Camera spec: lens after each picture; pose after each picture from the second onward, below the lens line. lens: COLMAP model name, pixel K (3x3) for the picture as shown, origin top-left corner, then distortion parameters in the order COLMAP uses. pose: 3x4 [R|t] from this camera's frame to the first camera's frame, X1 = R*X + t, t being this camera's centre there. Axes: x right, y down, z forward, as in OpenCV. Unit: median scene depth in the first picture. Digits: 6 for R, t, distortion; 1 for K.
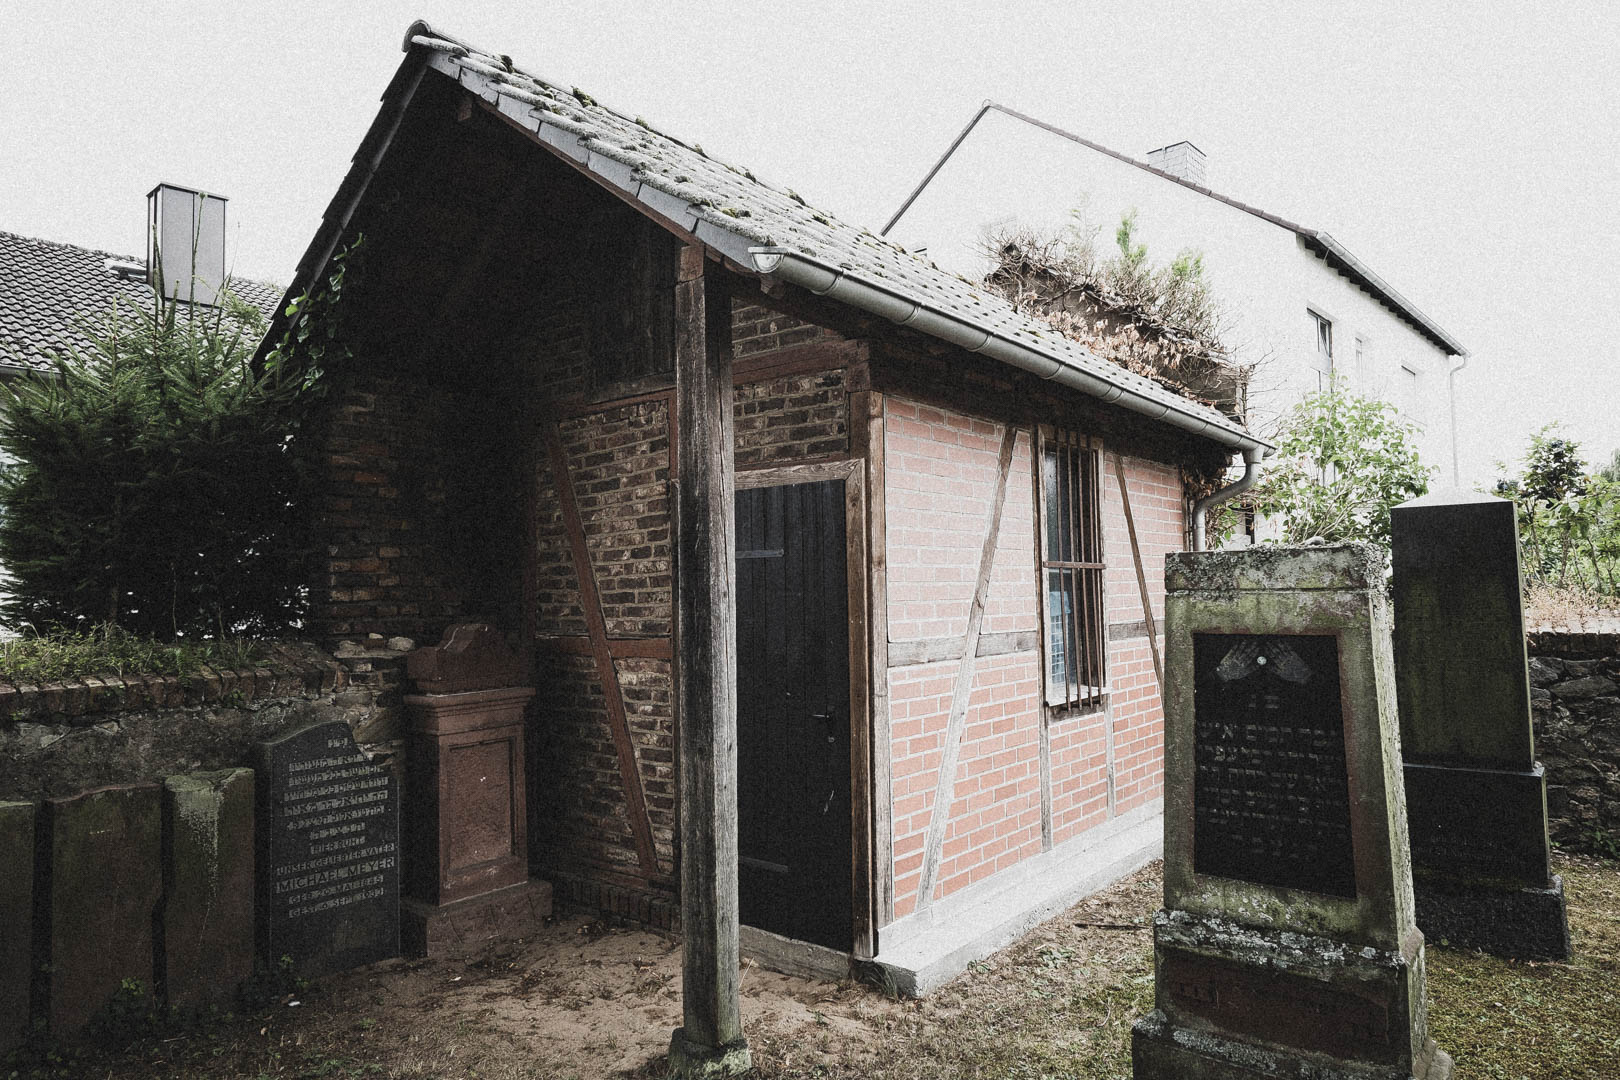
lens RADIAL K [[998.5, 0, 812.5], [0, 998.5, 540.1], [0, 0, 1]] dist [-0.011025, 0.006160]
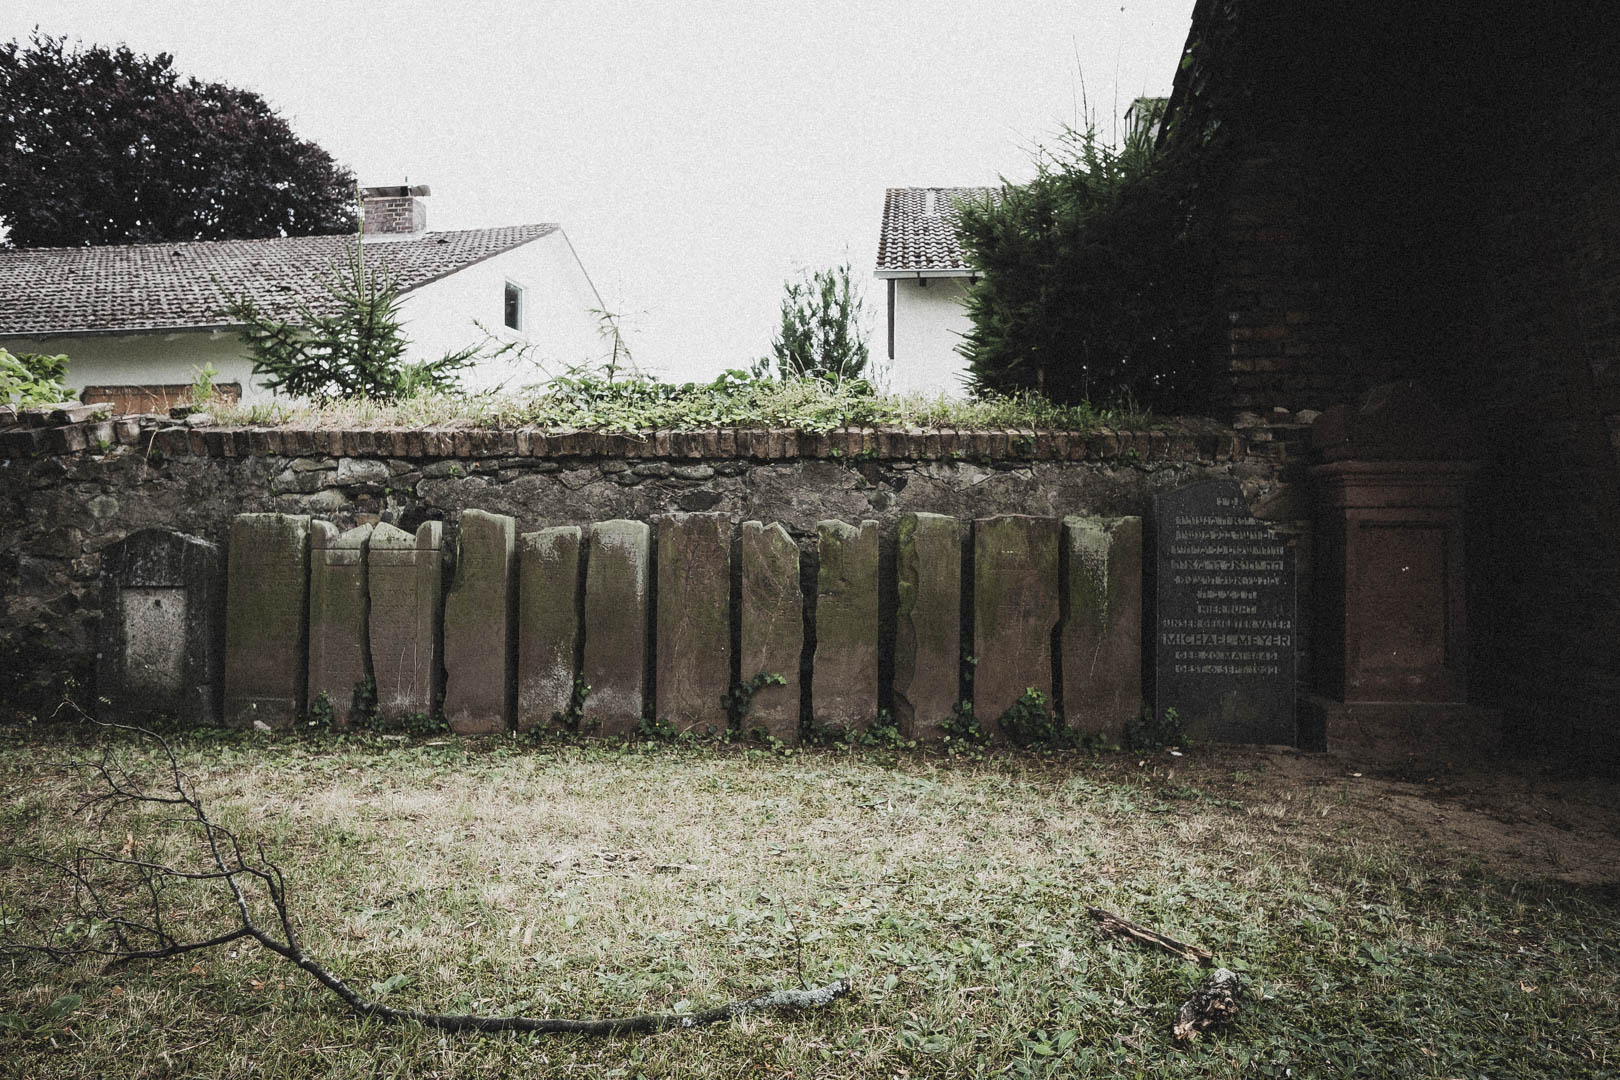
lens RADIAL K [[998.5, 0, 810.3], [0, 998.5, 539.6], [0, 0, 1]] dist [-0.011025, 0.006160]
pose [[0.608927, 0.030138, -0.792654, 0.026262], [0.027973, 0.997841, 0.059429, 0.173841], [0.792733, -0.058361, 0.606769, 0.123928]]
